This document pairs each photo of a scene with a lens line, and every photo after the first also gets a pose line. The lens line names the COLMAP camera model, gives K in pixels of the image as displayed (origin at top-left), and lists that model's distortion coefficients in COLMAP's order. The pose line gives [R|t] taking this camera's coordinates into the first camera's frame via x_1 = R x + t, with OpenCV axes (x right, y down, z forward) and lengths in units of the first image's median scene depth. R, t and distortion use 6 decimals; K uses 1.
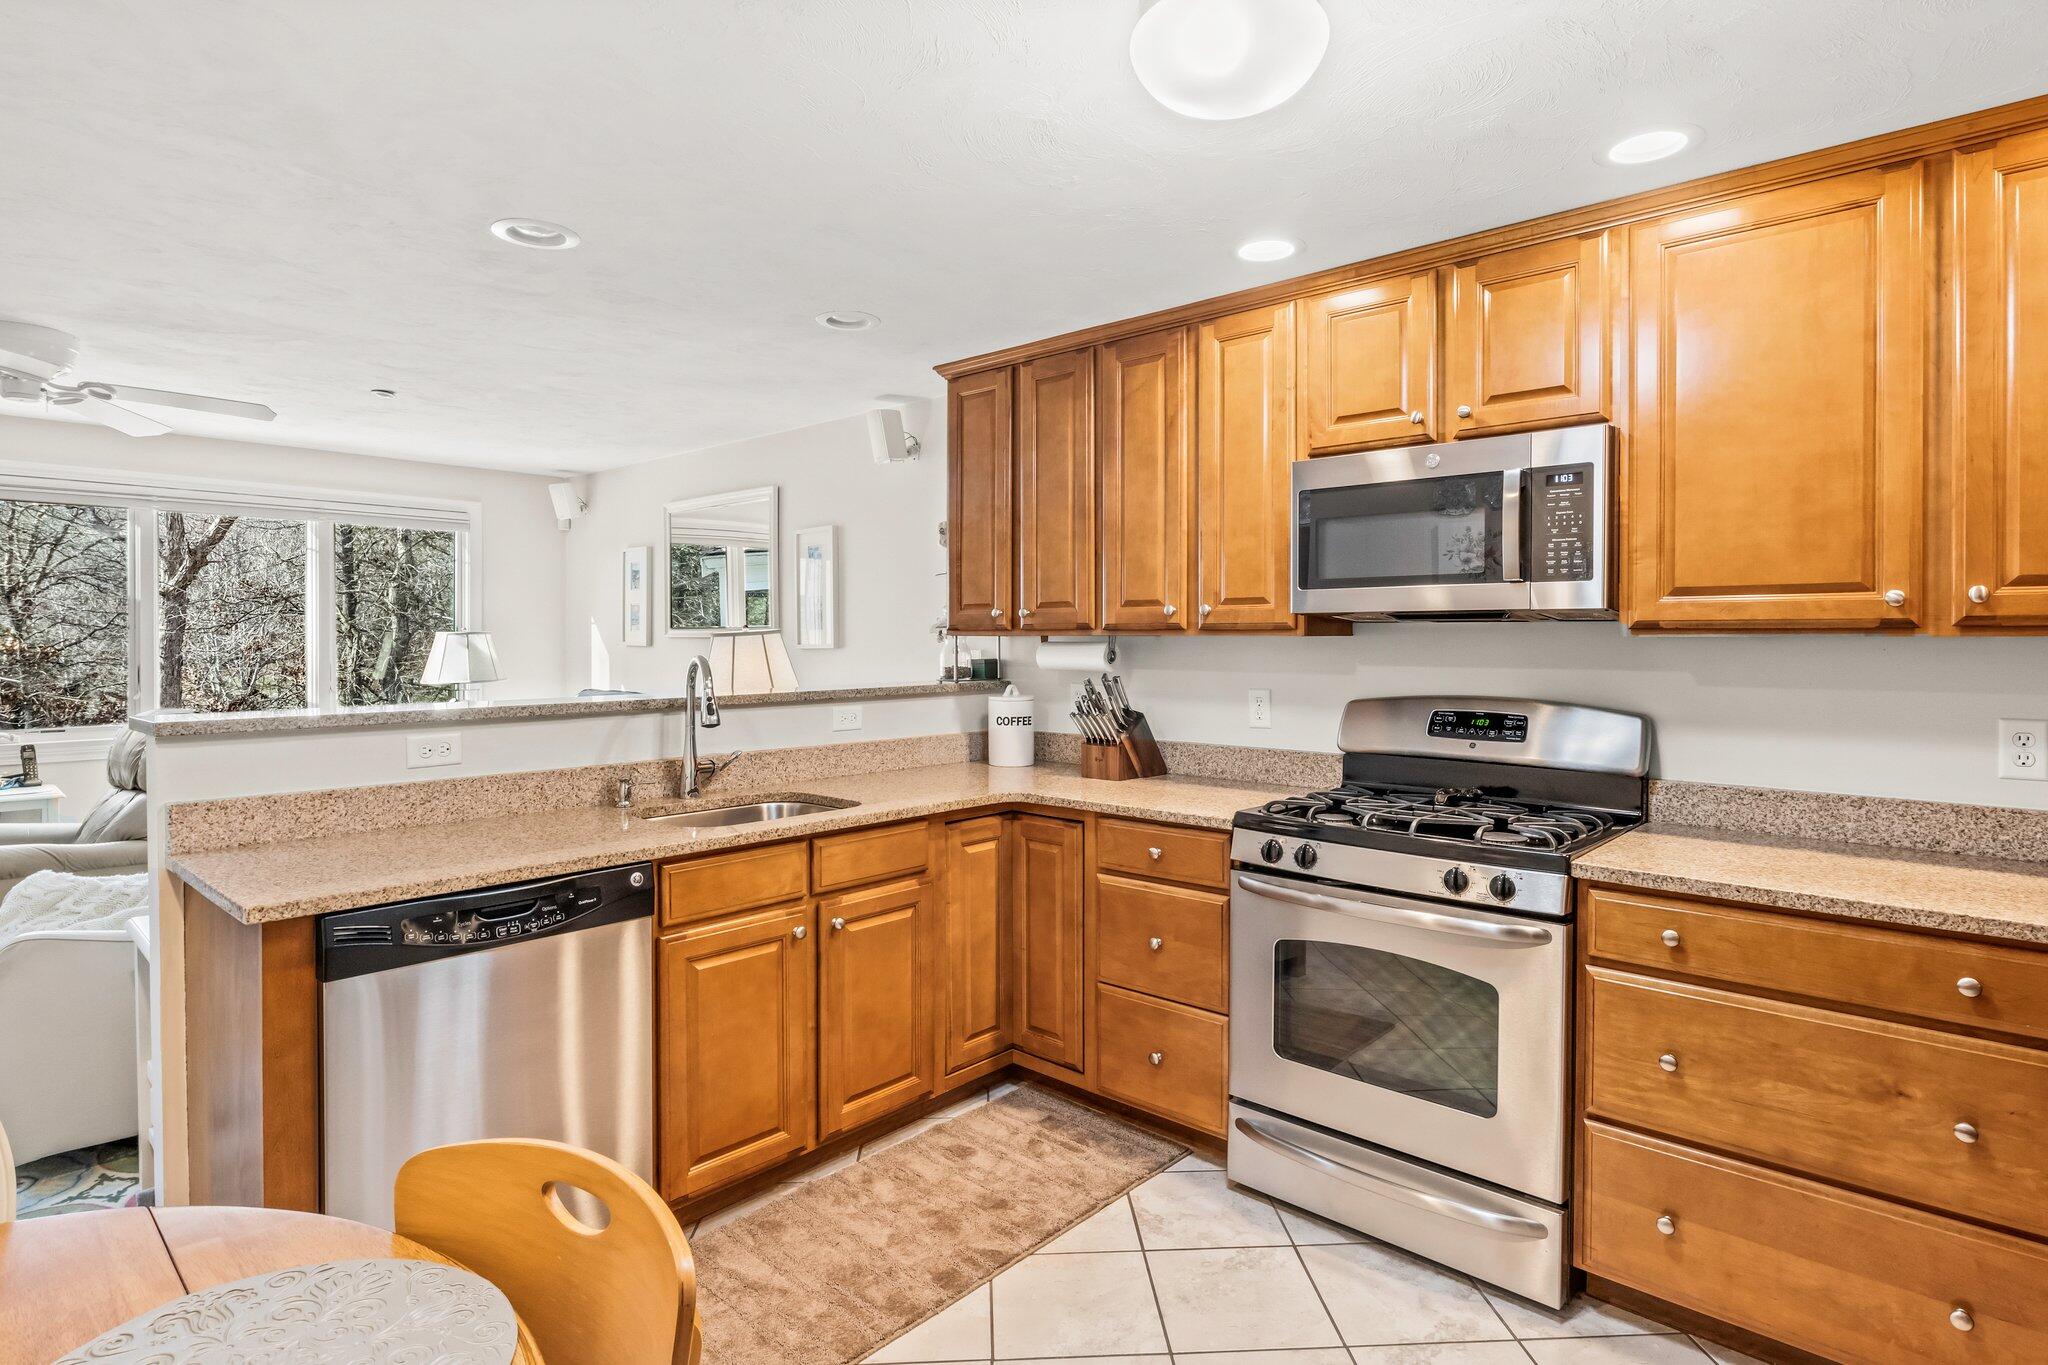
lens RADIAL K [[1040.5, 0, 1026.7], [0, 1040.5, 653.6], [0, 0, 1]] dist [0.002680, 0.000627]
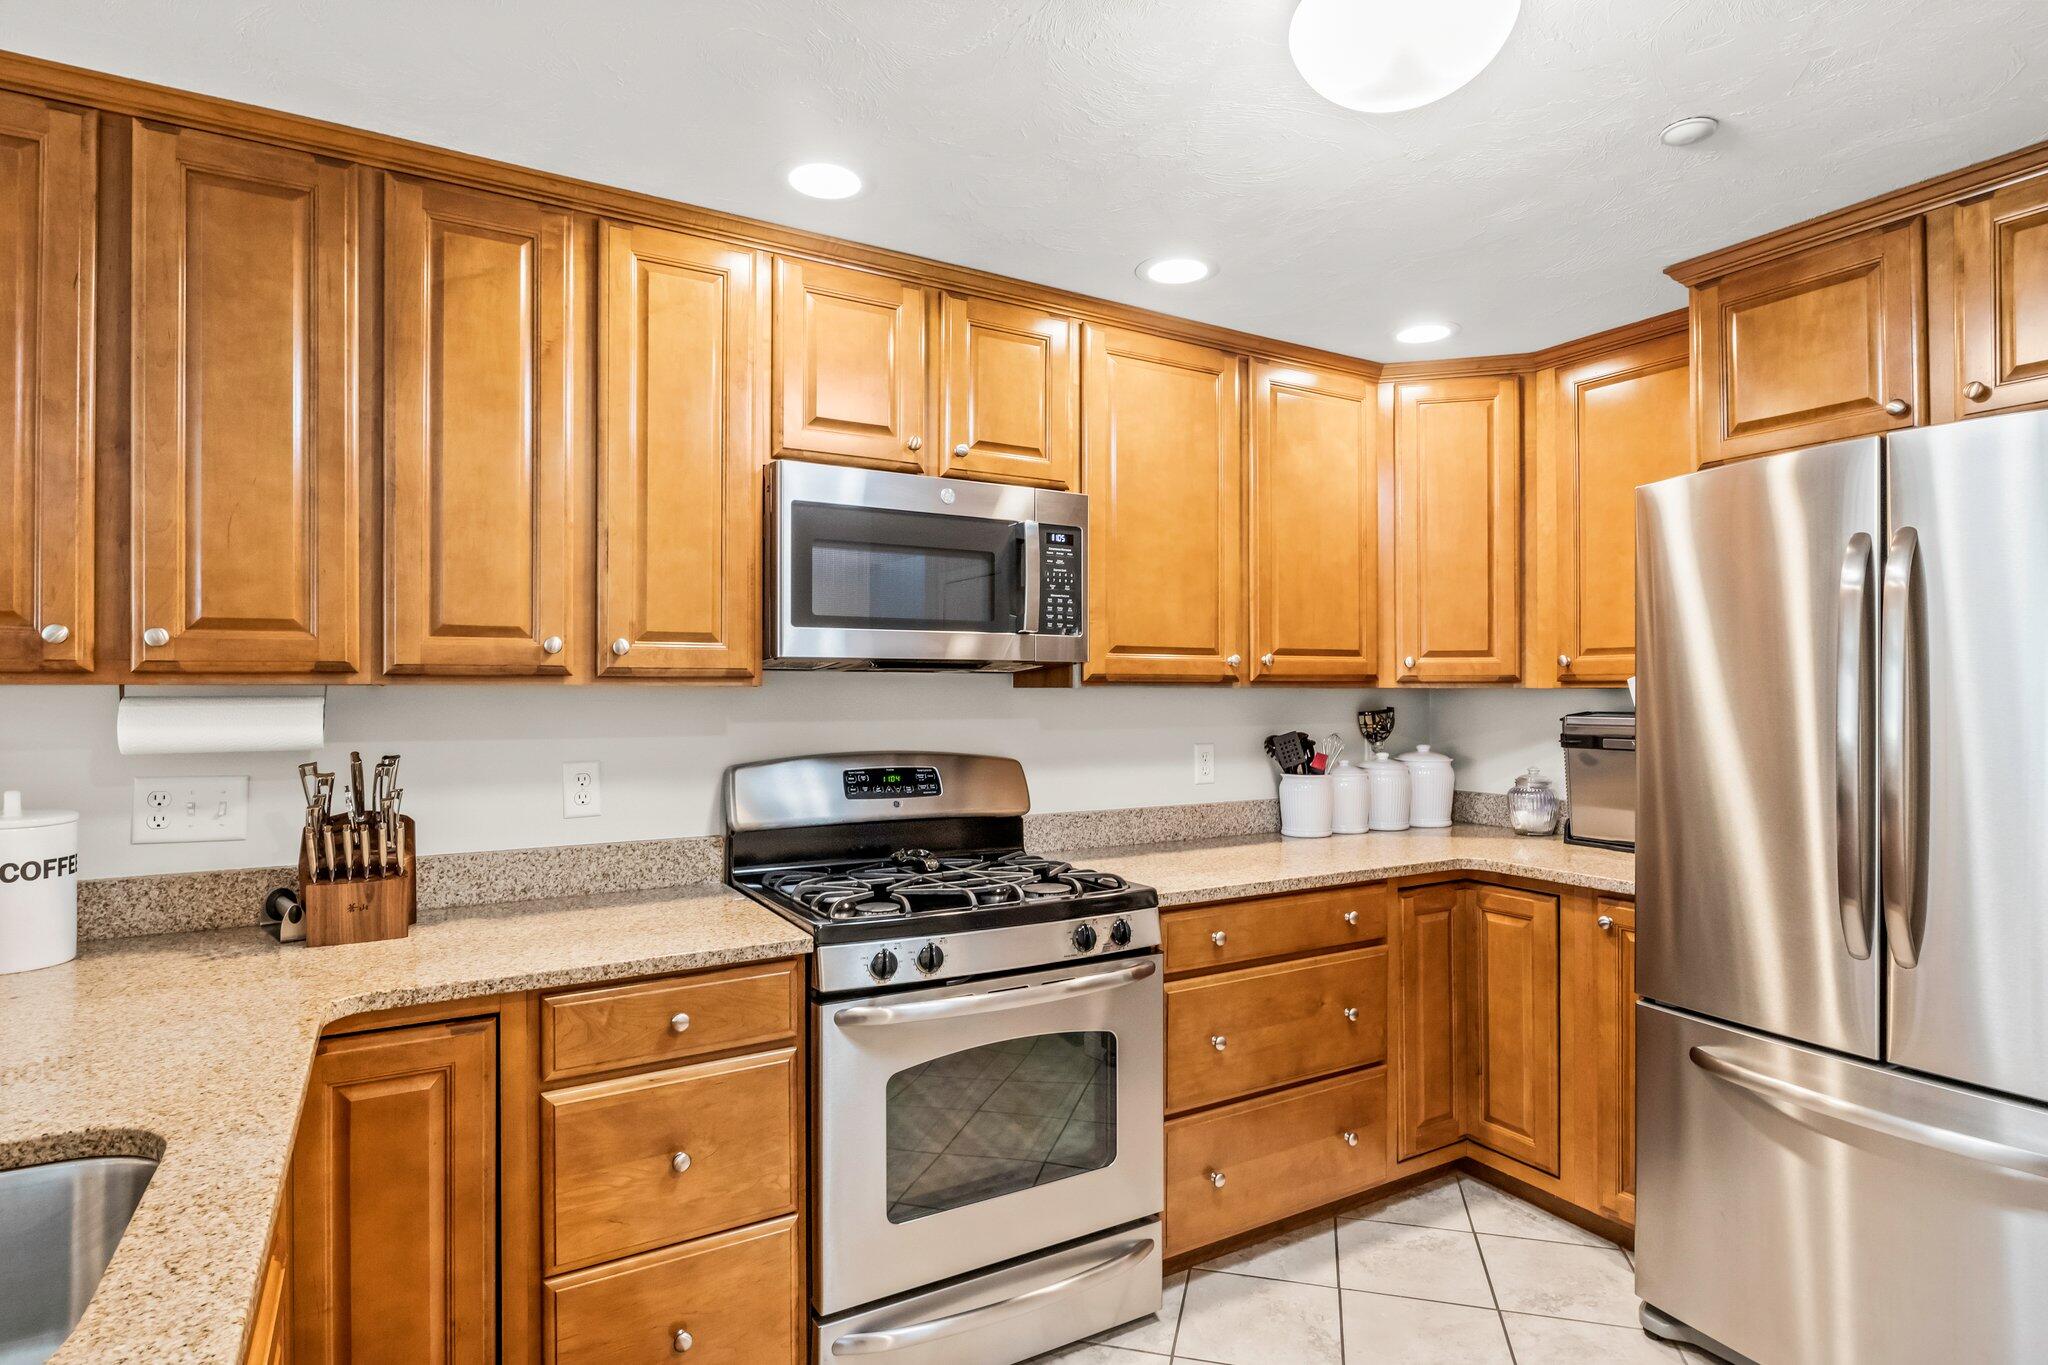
lens RADIAL K [[1095.8, 0, 1024.0], [0, 1095.8, 682.5], [0, 0, 1]] dist [-0.000976, 0.000239]
pose [[0.297911, 0.001957, 0.954592, -0.516533], [0.011986, 0.999911, -0.005791, -0.014661], [-0.954518, 0.013166, 0.297861, 0.655111]]
